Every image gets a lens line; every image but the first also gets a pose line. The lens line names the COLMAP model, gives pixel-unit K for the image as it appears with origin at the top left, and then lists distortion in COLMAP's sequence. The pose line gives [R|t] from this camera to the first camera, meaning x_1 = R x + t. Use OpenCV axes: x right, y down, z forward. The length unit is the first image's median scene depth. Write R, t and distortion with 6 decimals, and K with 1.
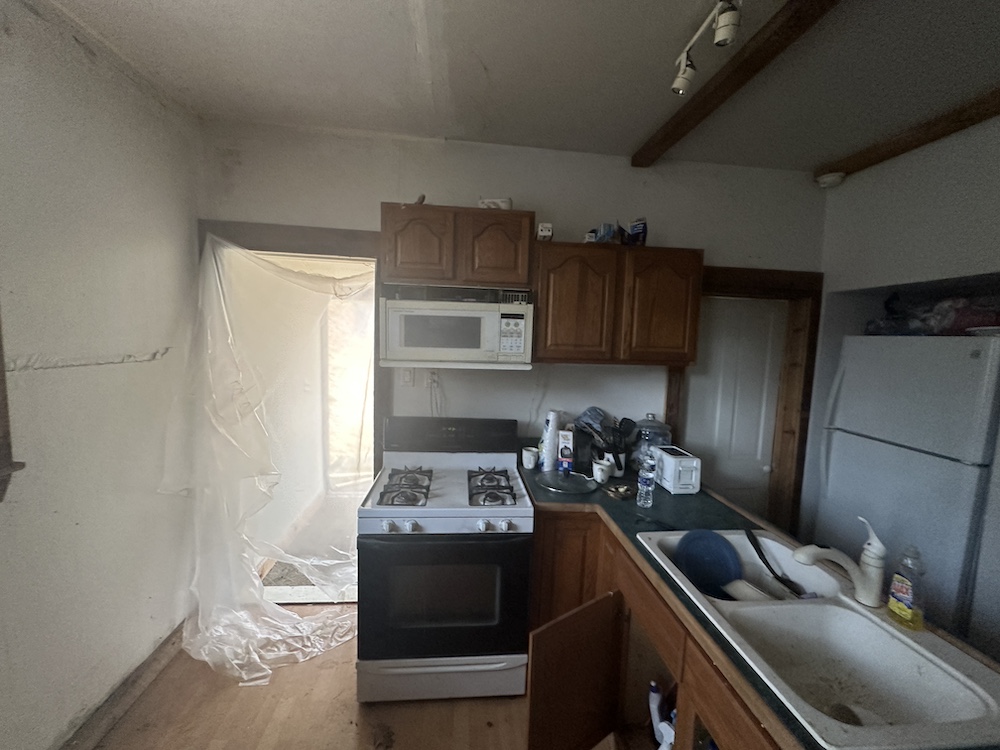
lens RADIAL K [[400.7, 0, 498.2], [0, 400.7, 377.9], [0, 0, 1]] dist [0.002232, 0.000131]
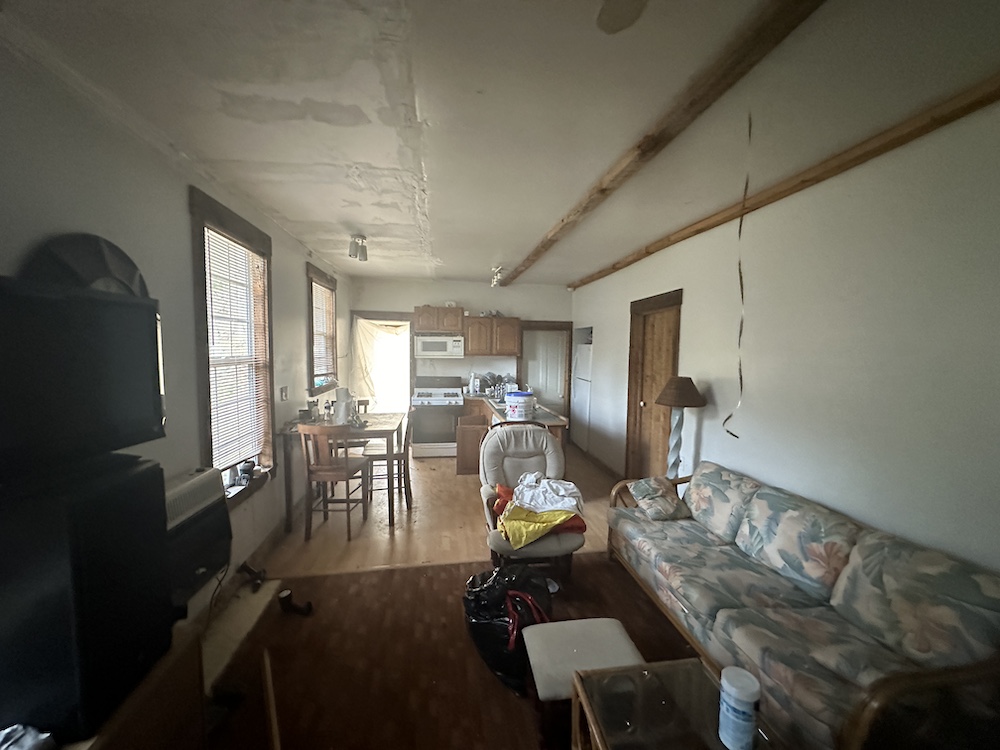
lens RADIAL K [[400.7, 0, 502.9], [0, 400.7, 374.2], [0, 0, 1]] dist [0.002232, 0.000131]
pose [[0.997930, -0.026129, 0.058762, 0.184545], [0.027663, 0.999293, -0.025450, 0.175924], [-0.058055, 0.027022, 0.997948, -1.934191]]
